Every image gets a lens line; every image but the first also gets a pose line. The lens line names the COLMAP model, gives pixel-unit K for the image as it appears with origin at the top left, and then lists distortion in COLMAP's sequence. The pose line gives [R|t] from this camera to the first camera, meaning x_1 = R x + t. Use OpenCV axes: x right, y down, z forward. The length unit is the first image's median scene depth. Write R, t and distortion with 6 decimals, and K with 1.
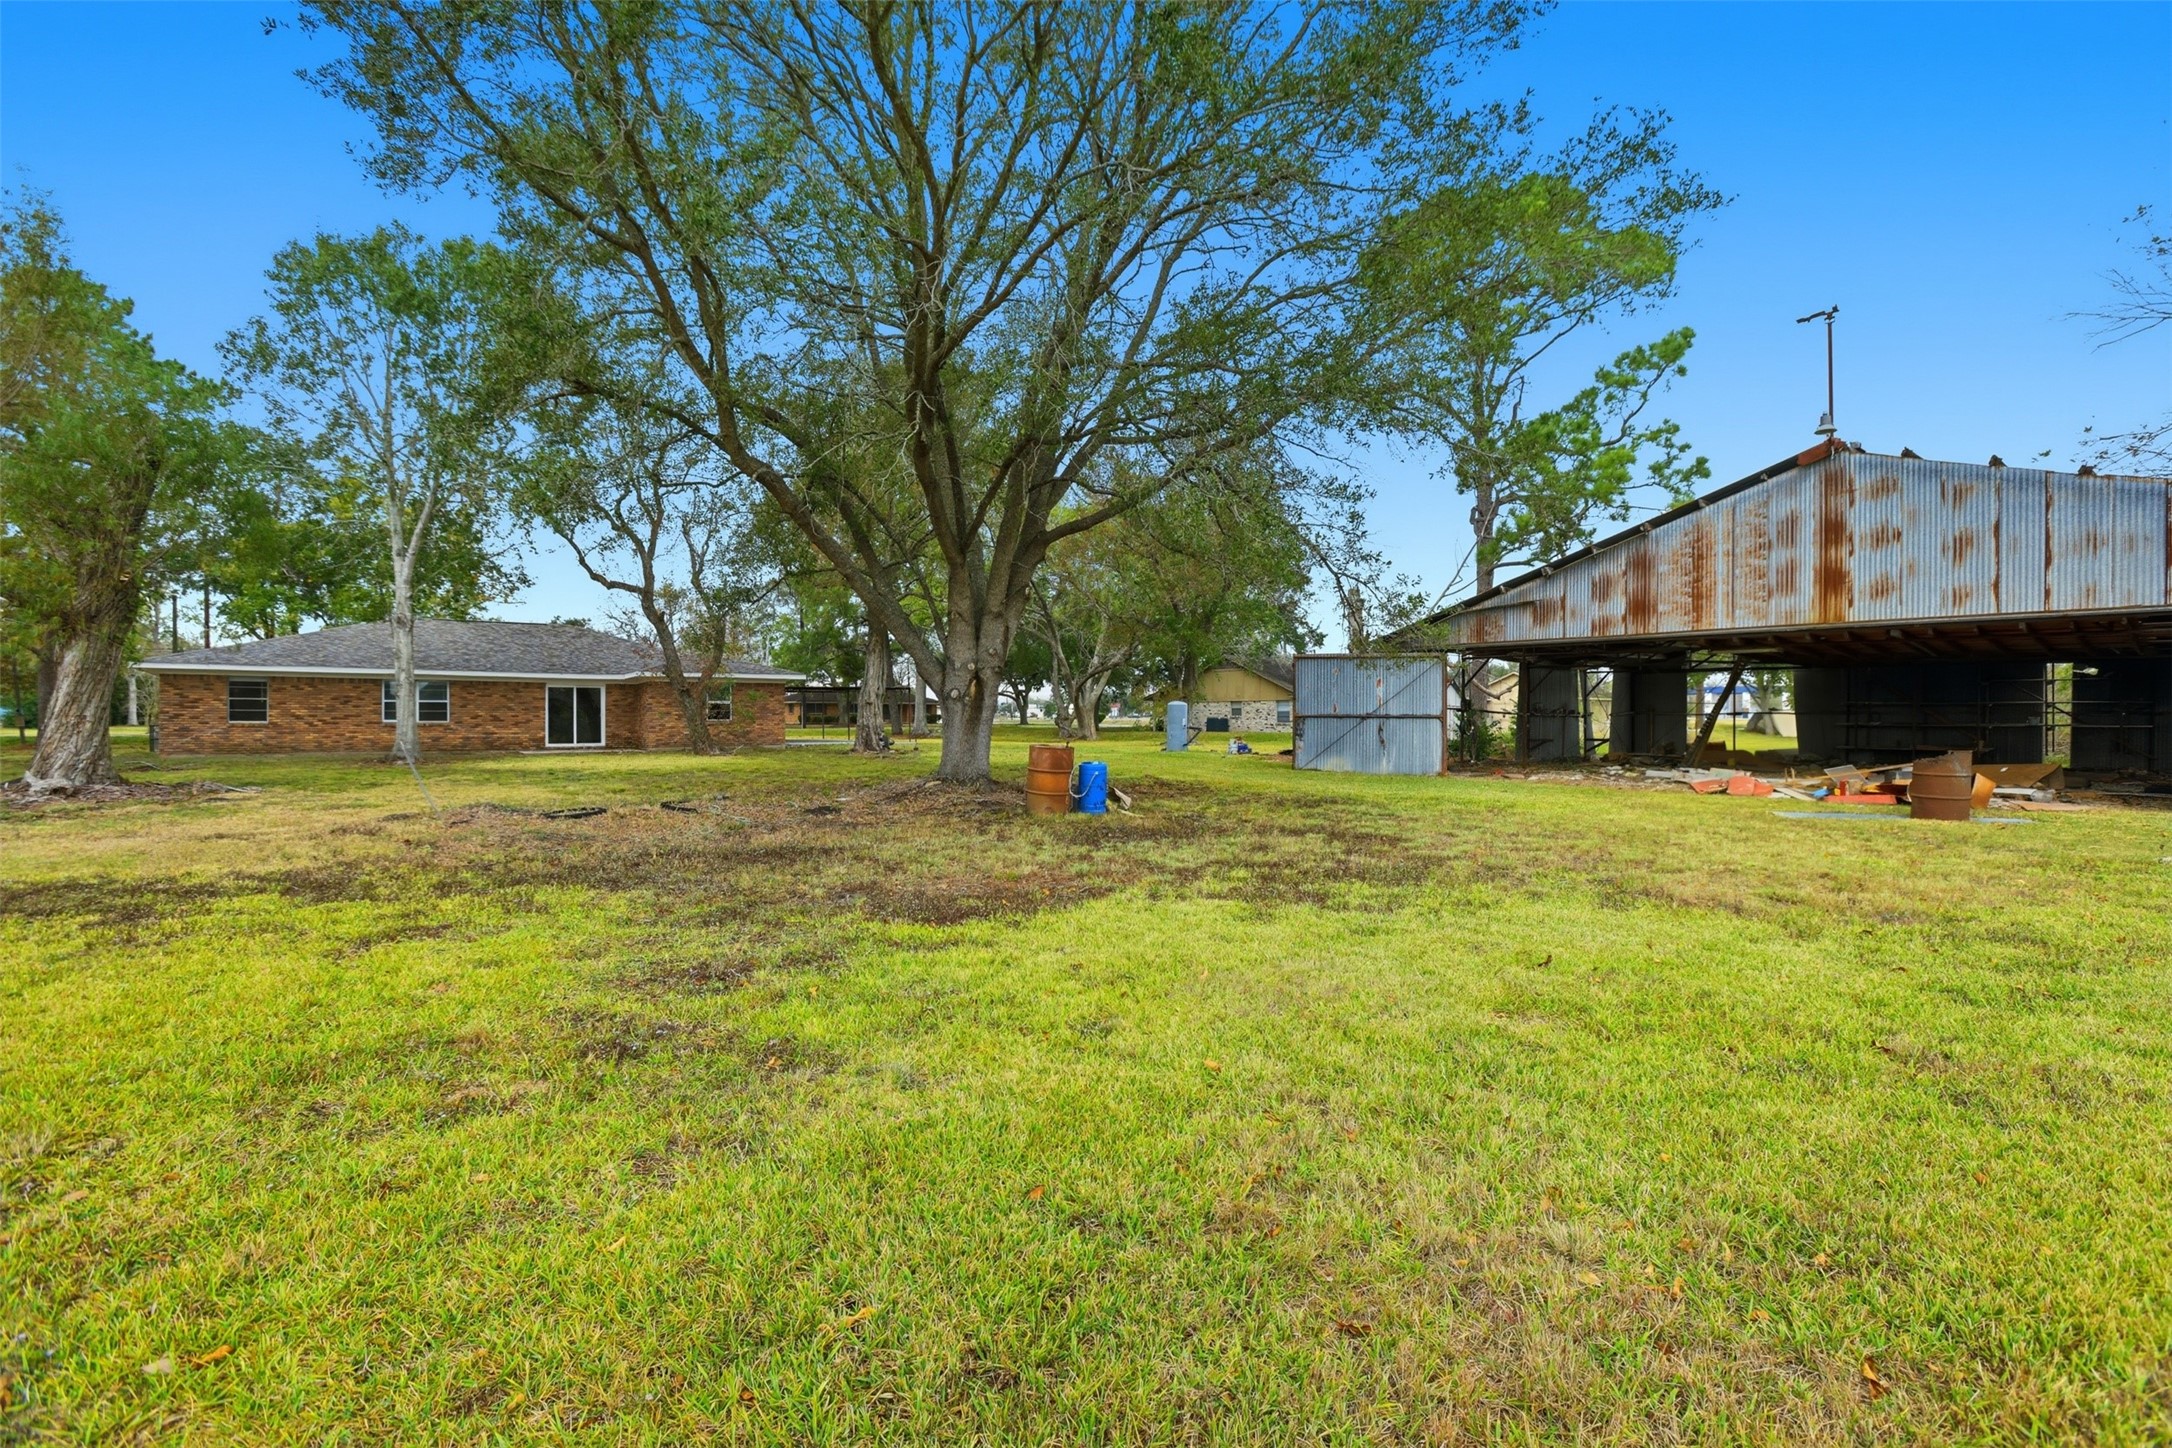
lens RADIAL K [[978.5, 0, 1086.0], [0, 978.5, 724.0], [0, 0, 1]] dist [-0.022468, -0.000015]
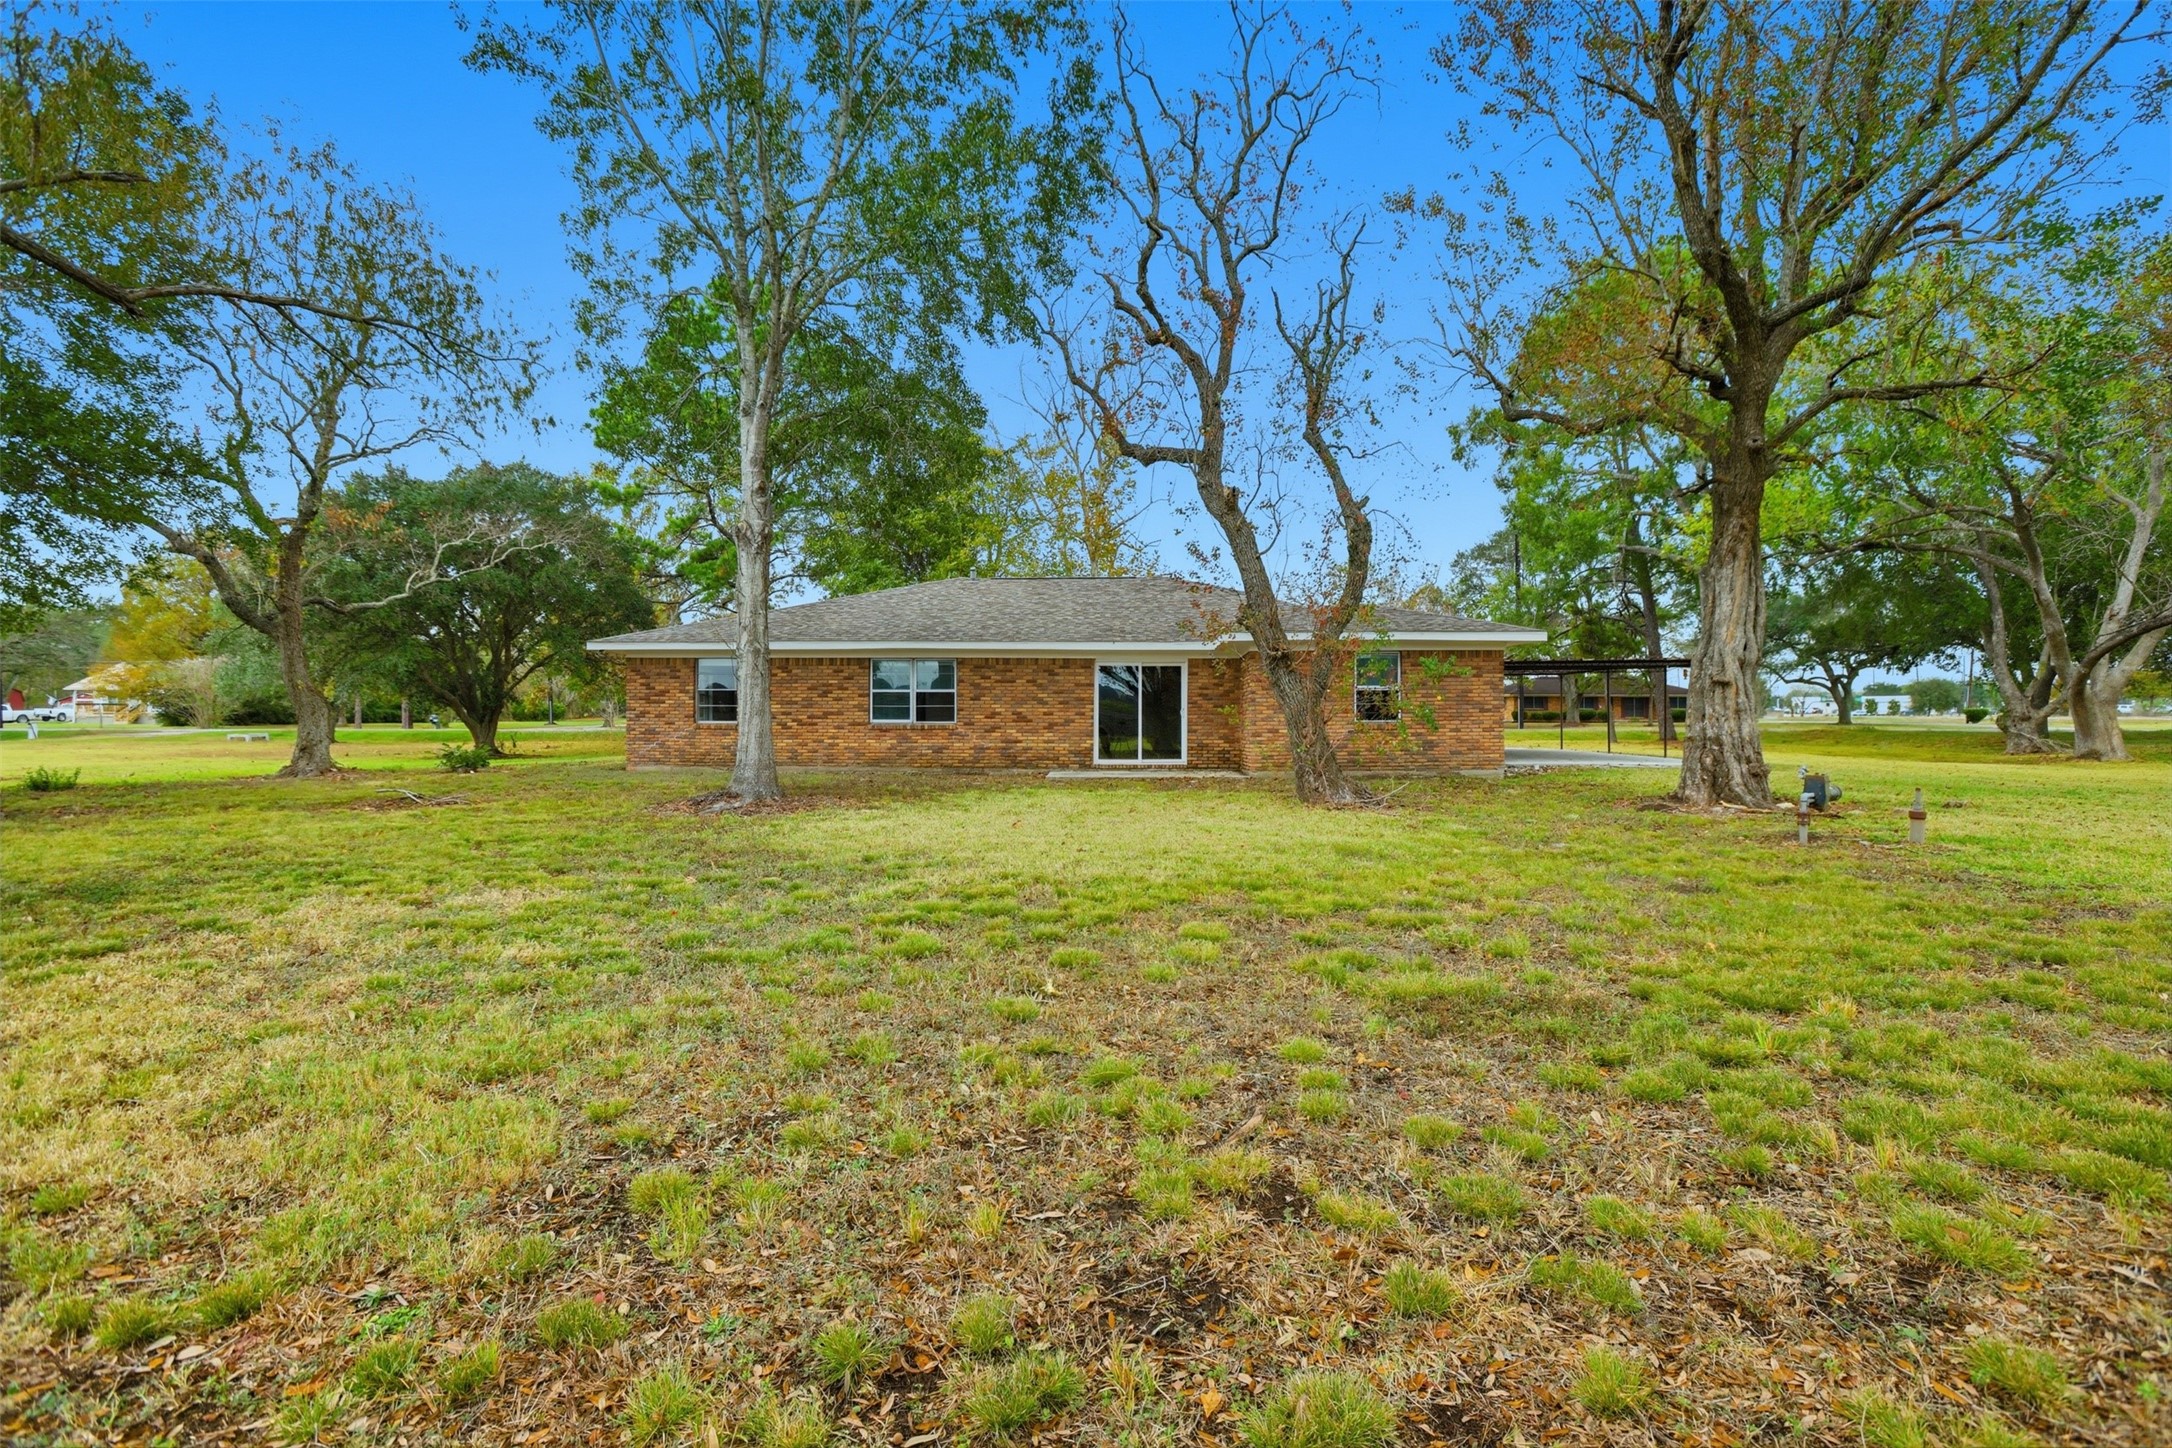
lens RADIAL K [[978.5, 0, 1086.0], [0, 978.5, 724.0], [0, 0, 1]] dist [-0.022468, -0.000015]
pose [[0.768266, 0.008359, -0.640076, -0.168060], [-0.005442, 0.999964, 0.006527, -0.005942], [0.640108, -0.001532, 0.768284, 0.529219]]
